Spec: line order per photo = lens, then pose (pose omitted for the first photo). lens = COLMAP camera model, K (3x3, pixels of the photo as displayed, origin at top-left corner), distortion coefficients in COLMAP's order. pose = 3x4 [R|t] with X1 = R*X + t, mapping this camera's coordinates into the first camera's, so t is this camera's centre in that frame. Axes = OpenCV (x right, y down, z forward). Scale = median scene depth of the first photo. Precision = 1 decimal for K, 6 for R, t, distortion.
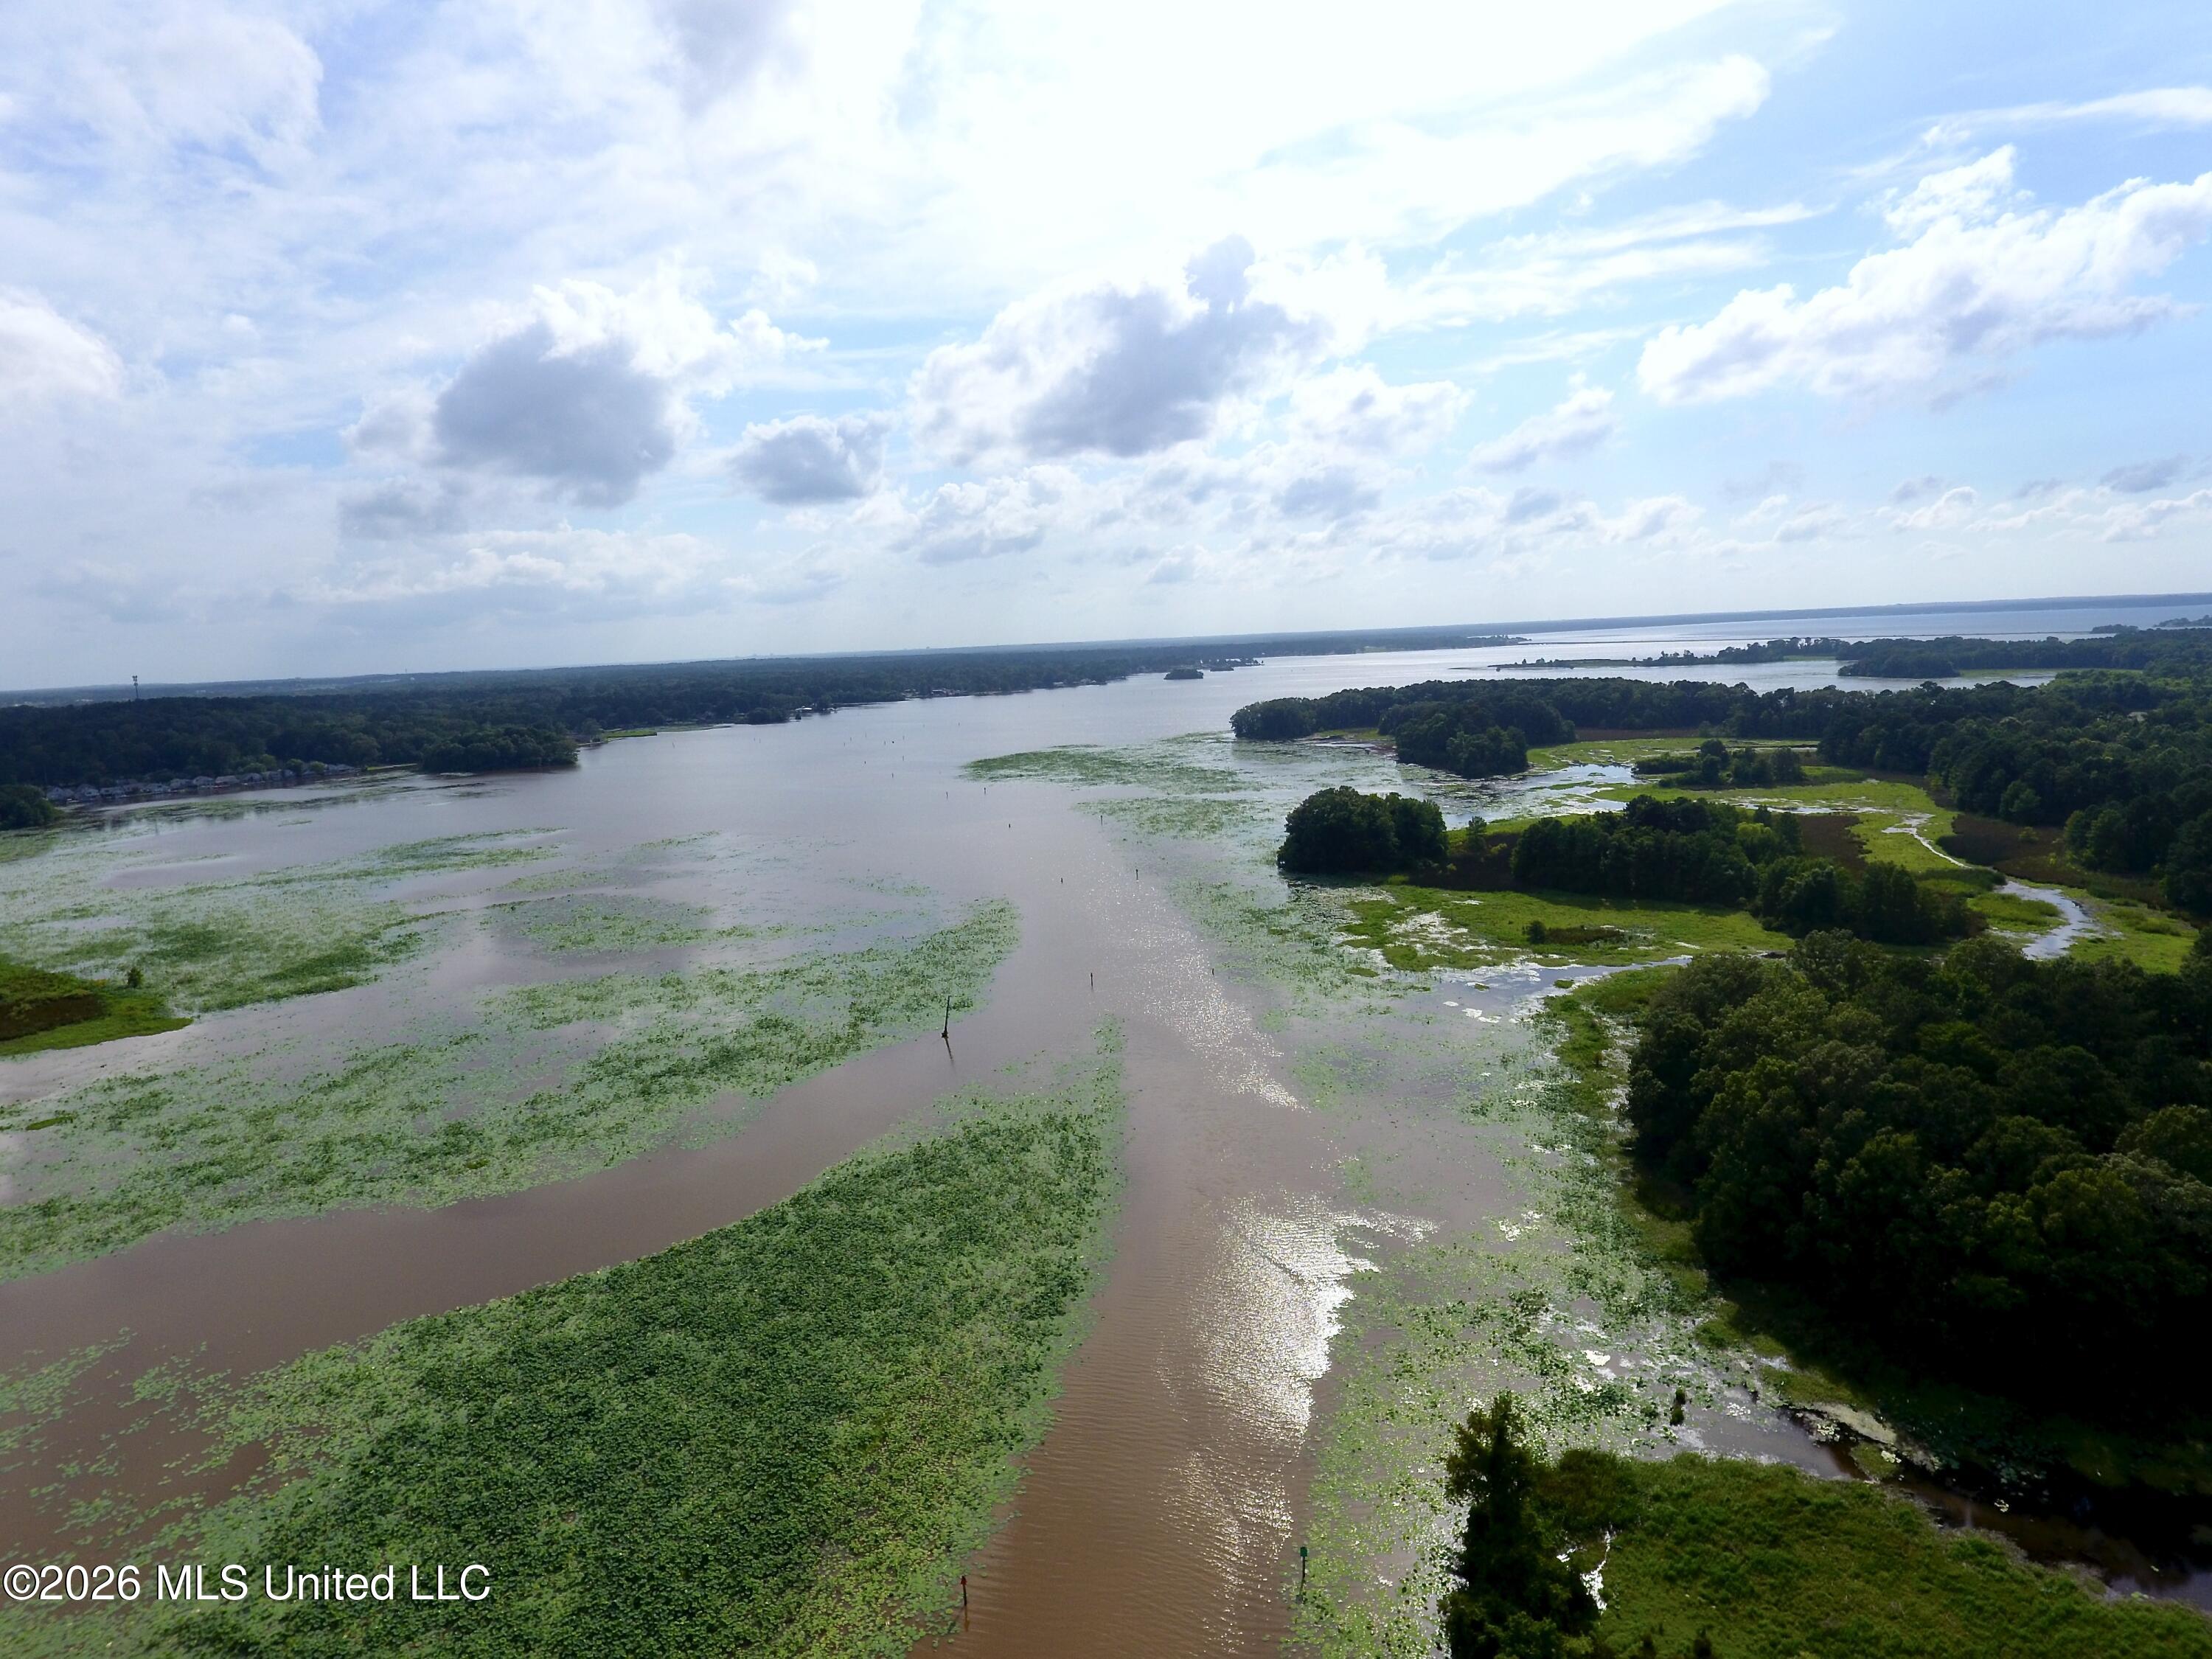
lens RADIAL K [[1290.6, 0, 1119.8], [0, 1290.6, 813.5], [0, 0, 1]] dist [-0.006668, 0.001877]
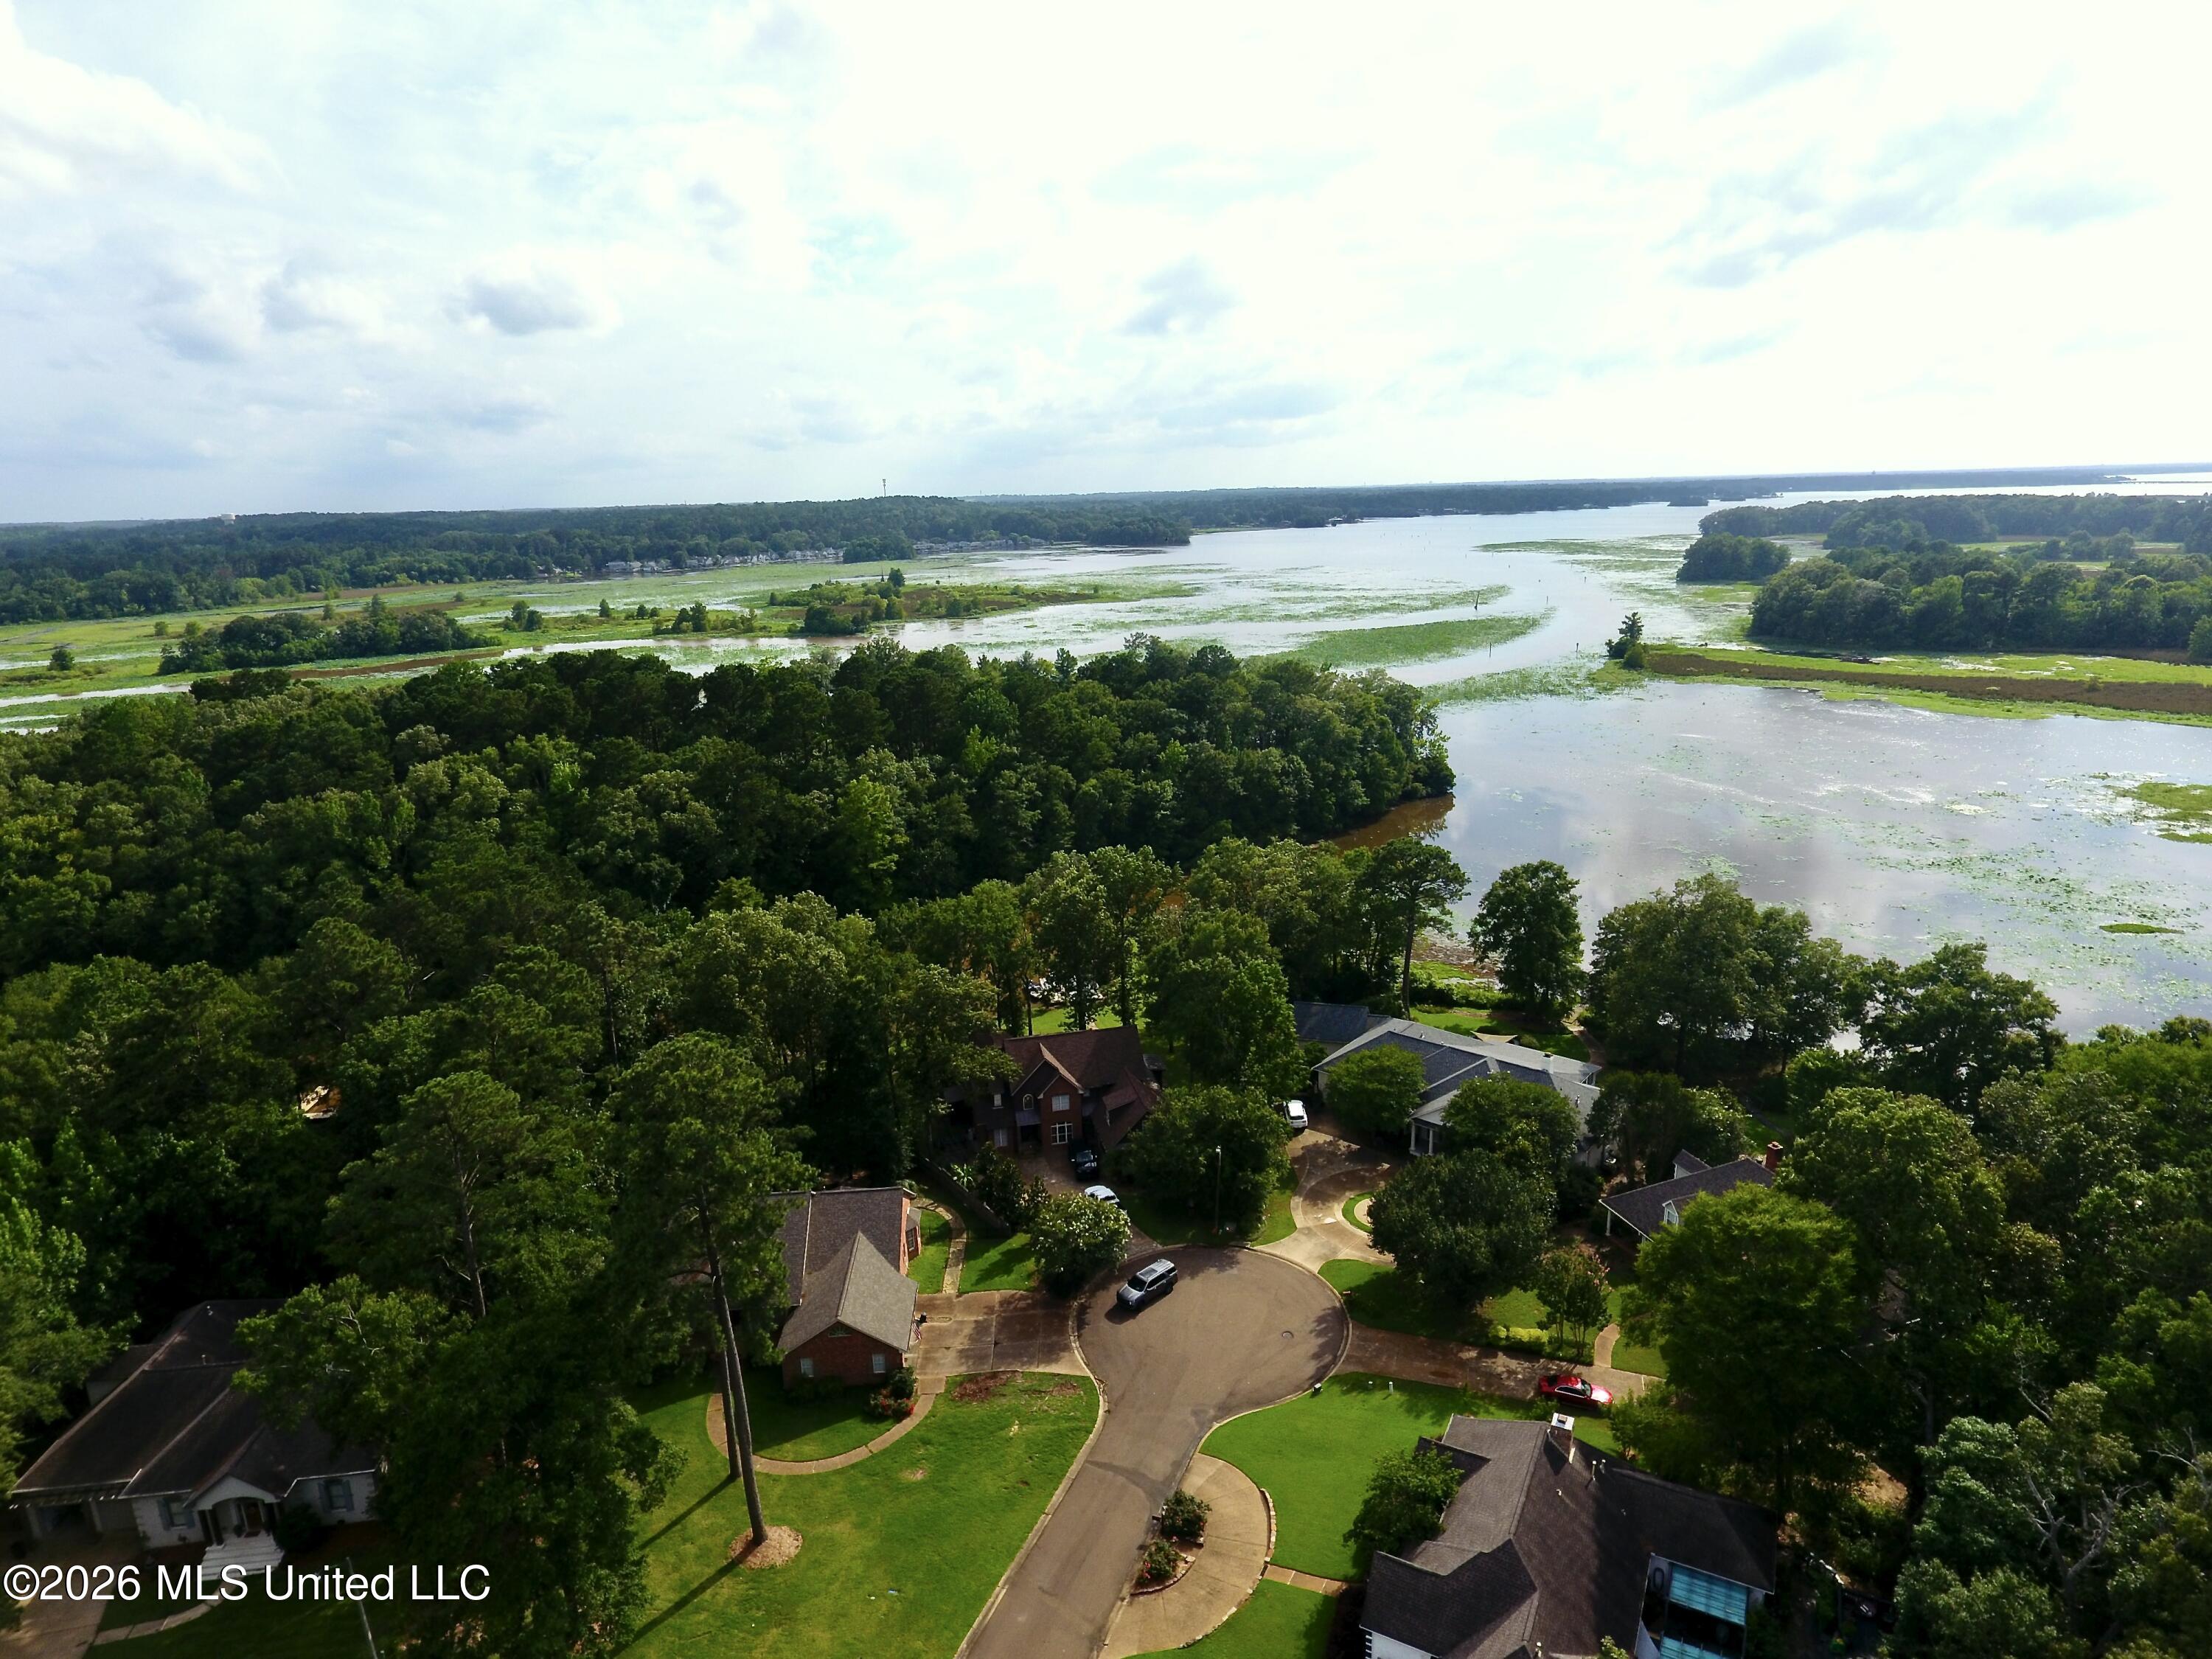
lens RADIAL K [[1290.6, 0, 1119.8], [0, 1290.6, 813.5], [0, 0, 1]] dist [-0.006668, 0.001877]
pose [[0.931308, 0.104478, -0.348925, 0.029550], [-0.061322, 0.989278, 0.132544, 0.073252], [0.359032, -0.102043, 0.927730, -0.374494]]
